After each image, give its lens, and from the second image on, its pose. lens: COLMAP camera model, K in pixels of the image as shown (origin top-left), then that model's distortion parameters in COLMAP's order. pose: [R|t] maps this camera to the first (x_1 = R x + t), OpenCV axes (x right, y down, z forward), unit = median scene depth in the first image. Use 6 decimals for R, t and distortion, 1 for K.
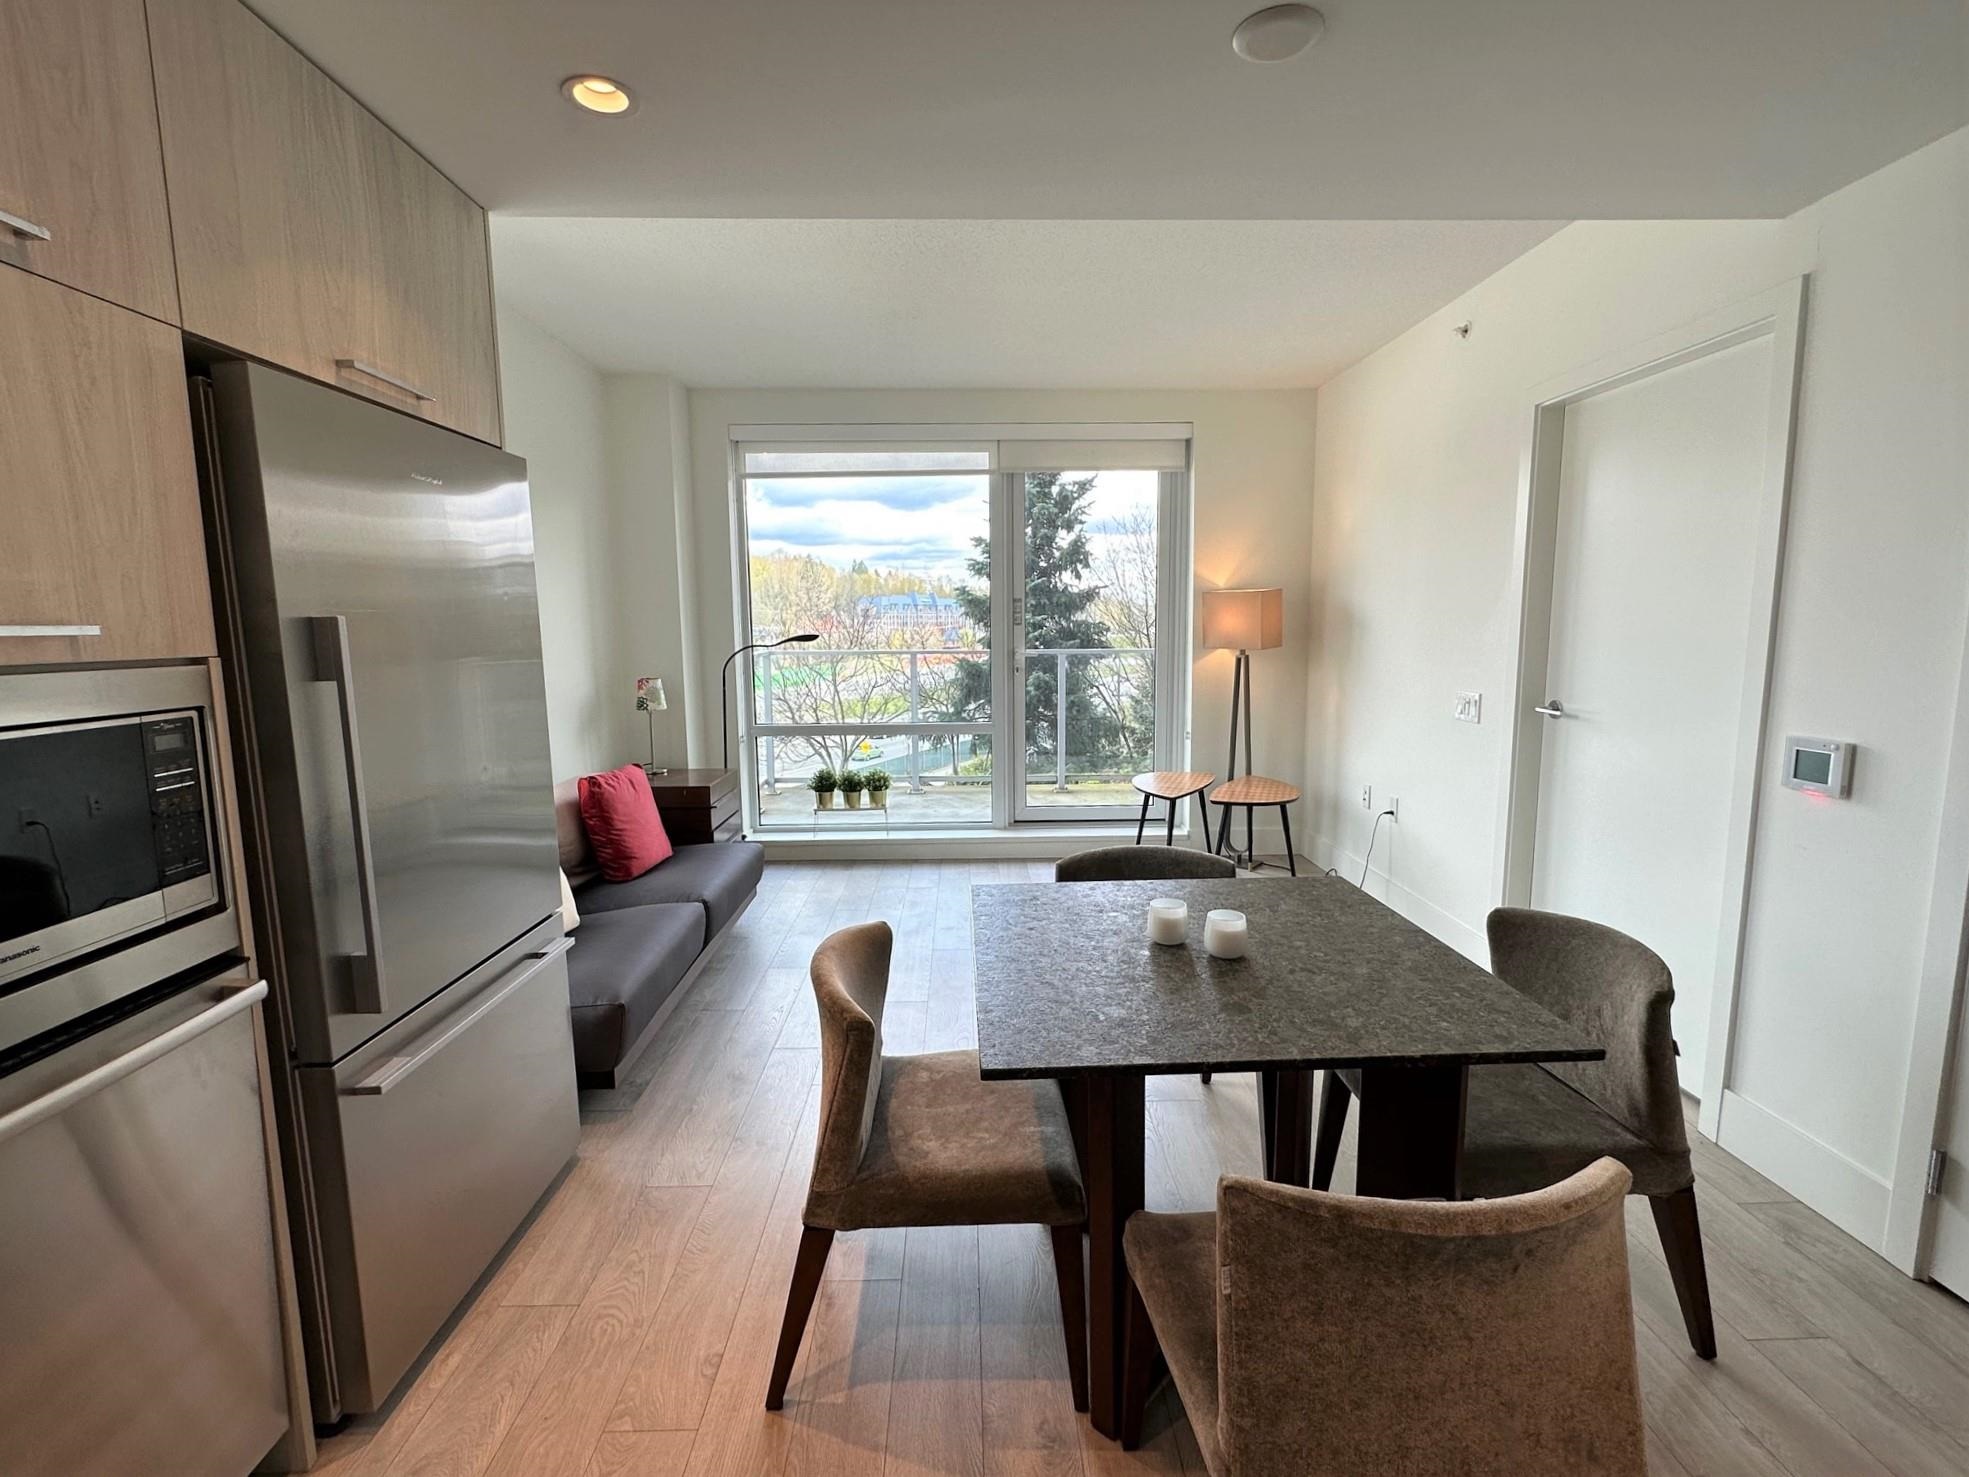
lens RADIAL K [[897.5, 0, 990.4], [0, 897.5, 740.1], [0, 0, 1]] dist [-0.001423, 0.000990]
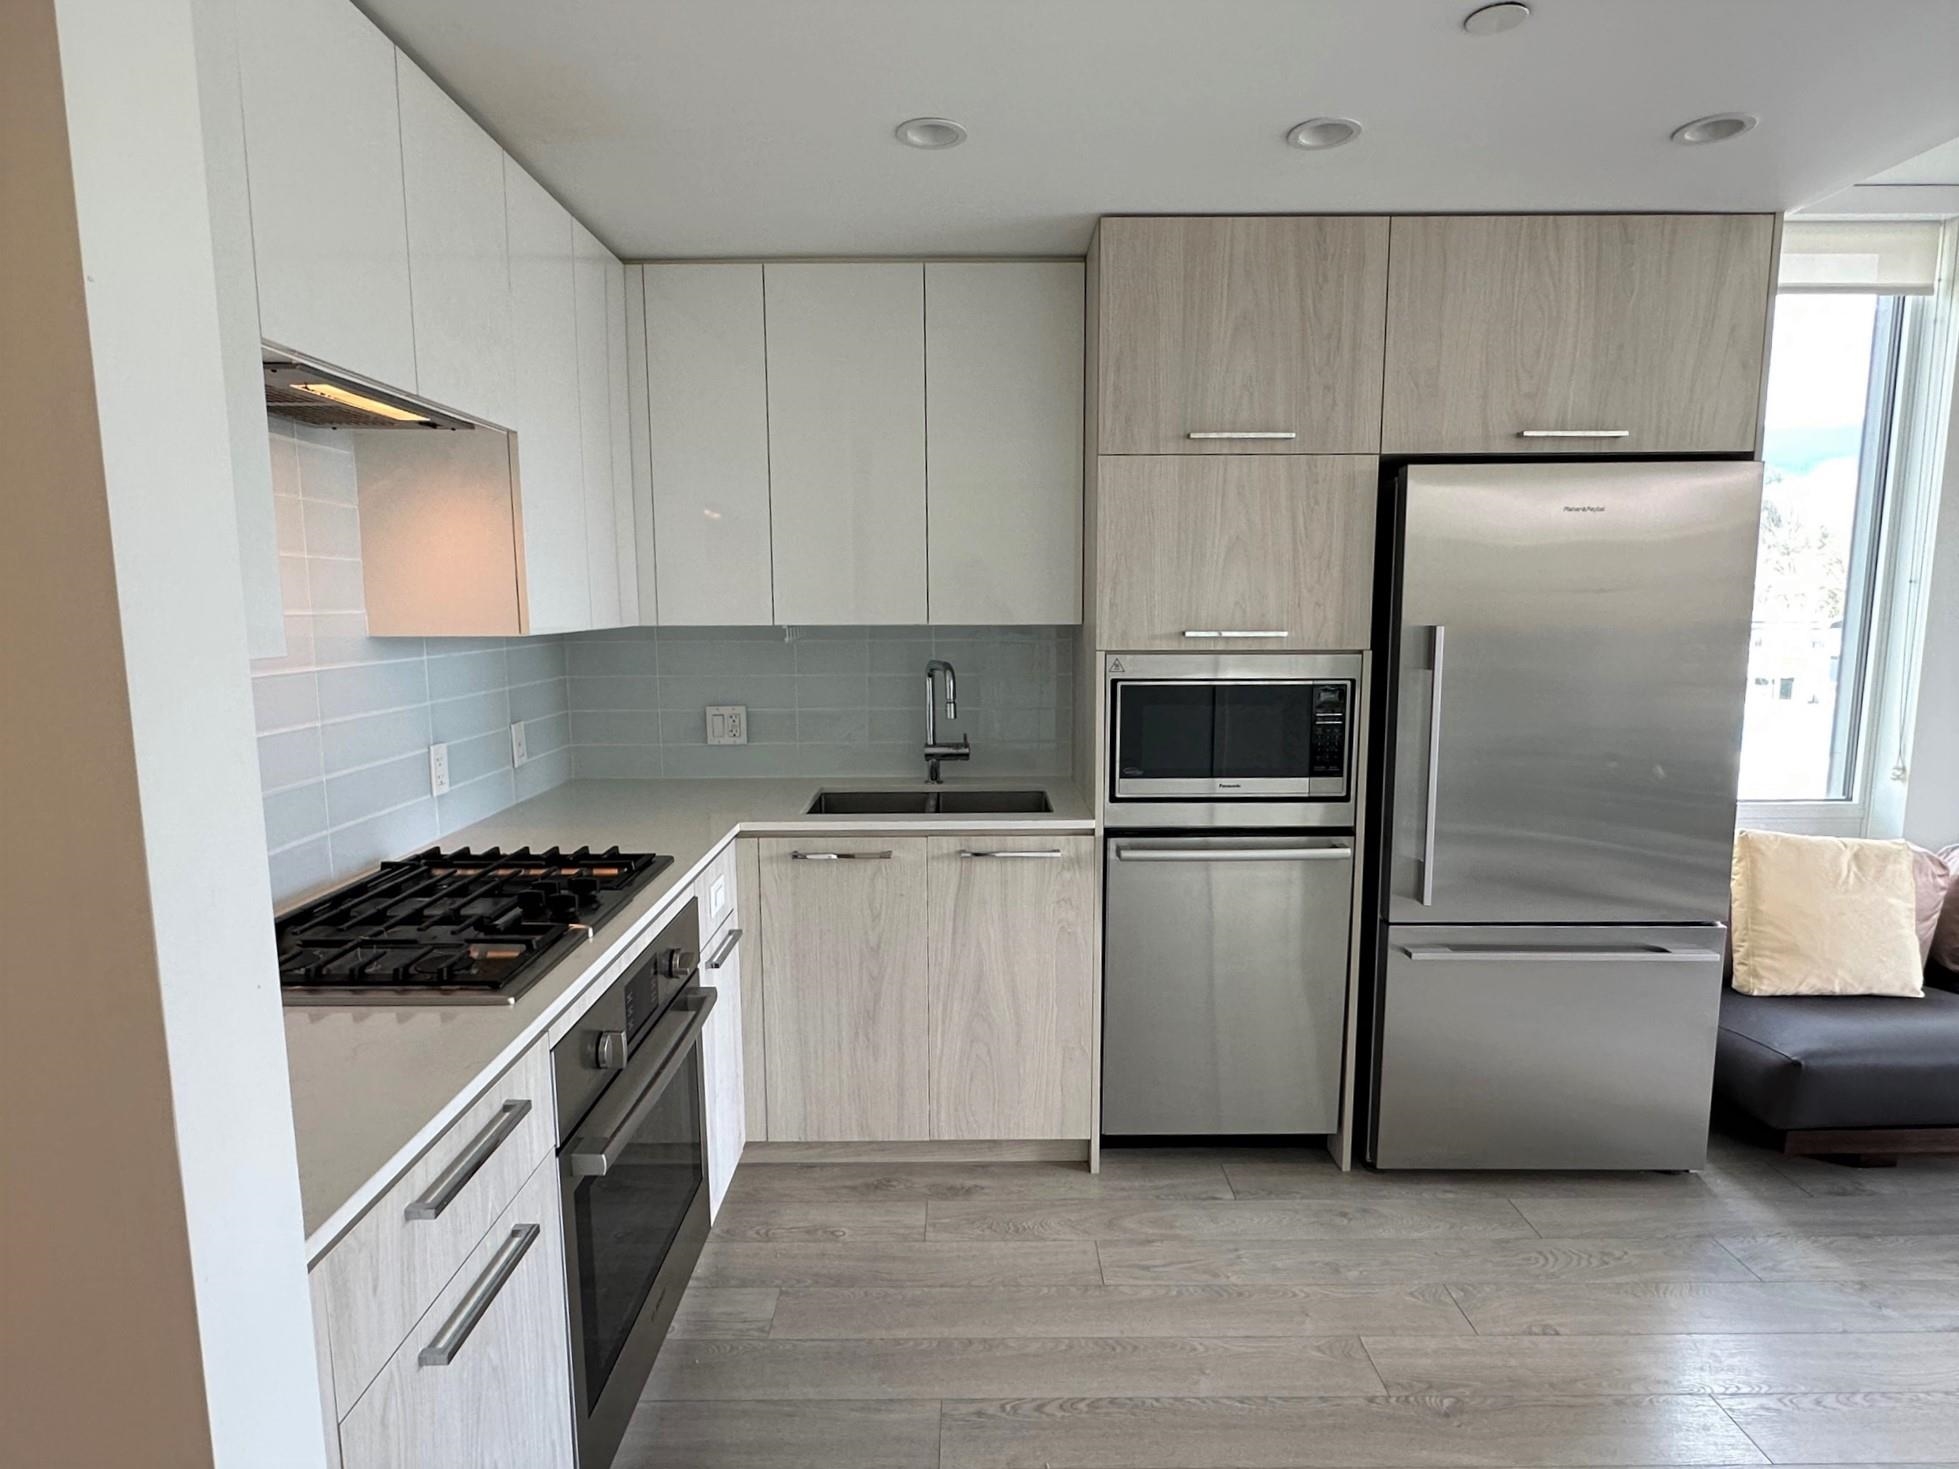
lens RADIAL K [[1081.8, 0, 989.5], [0, 1081.8, 744.2], [0, 0, 1]] dist [-0.003995, -0.000890]
pose [[-0.017343, 0.143575, -0.989487, 0.931193], [-0.124170, 0.981666, 0.144617, -0.101200], [0.992109, 0.125373, 0.000803, 0.272131]]
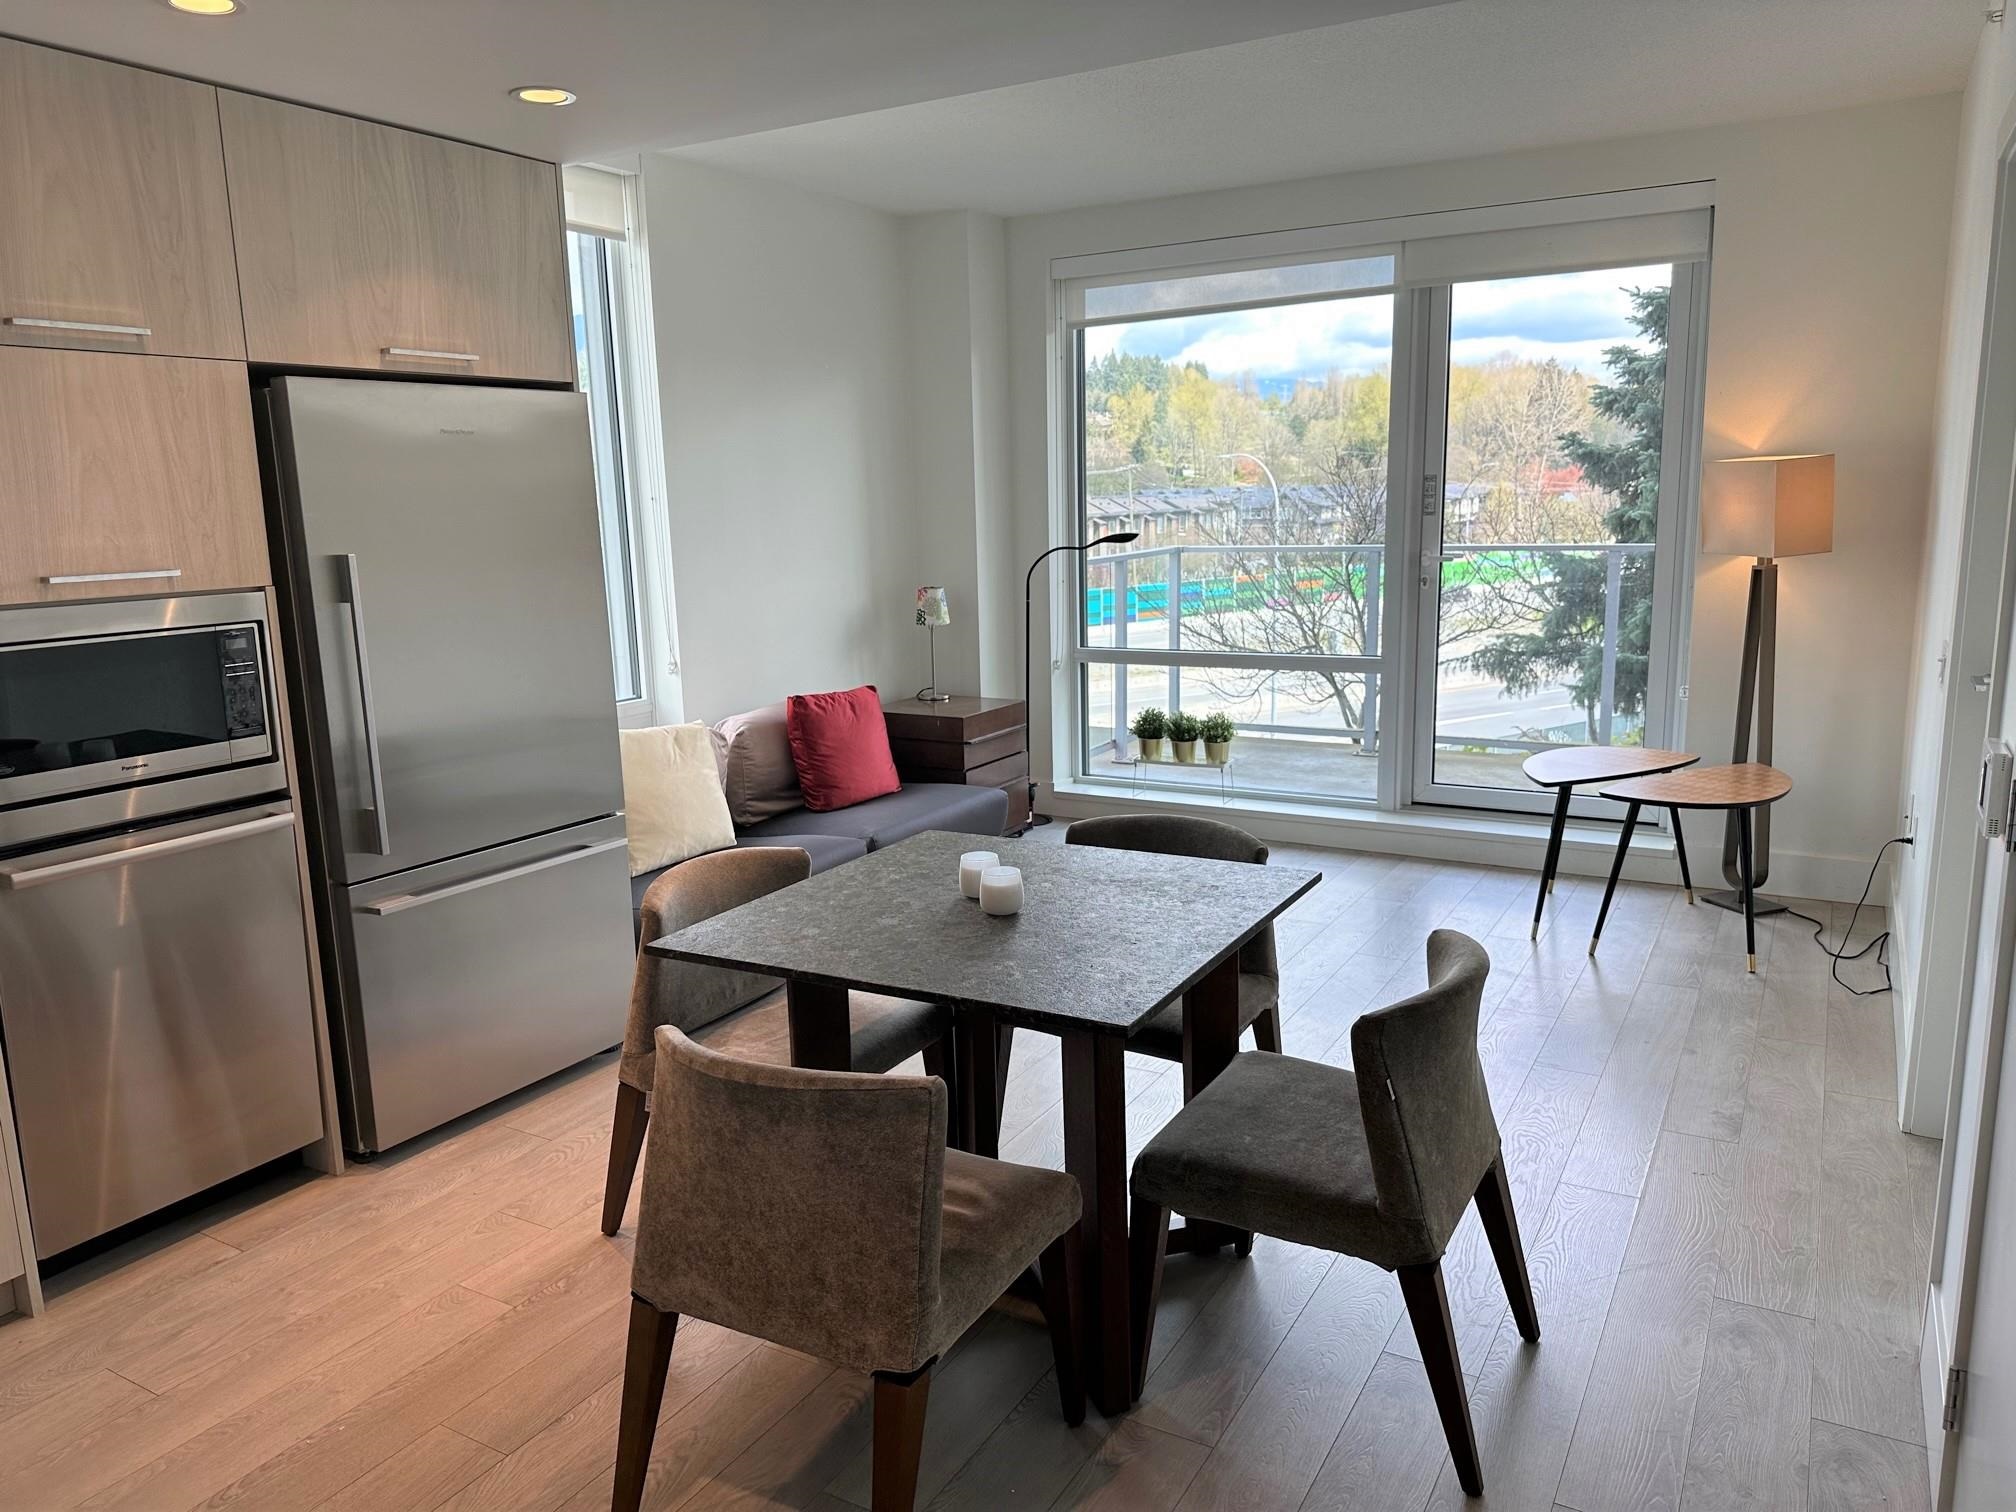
lens RADIAL K [[1422.0, 0, 1008.0], [0, 1422.0, 756.0], [0, 0, 1]] dist [0.007094, -0.002170]
pose [[0.854550, 0.082910, -0.512708, 1.106655], [-0.050360, 0.995752, 0.077087, -0.046412], [0.516921, -0.040055, 0.855095, -0.293461]]
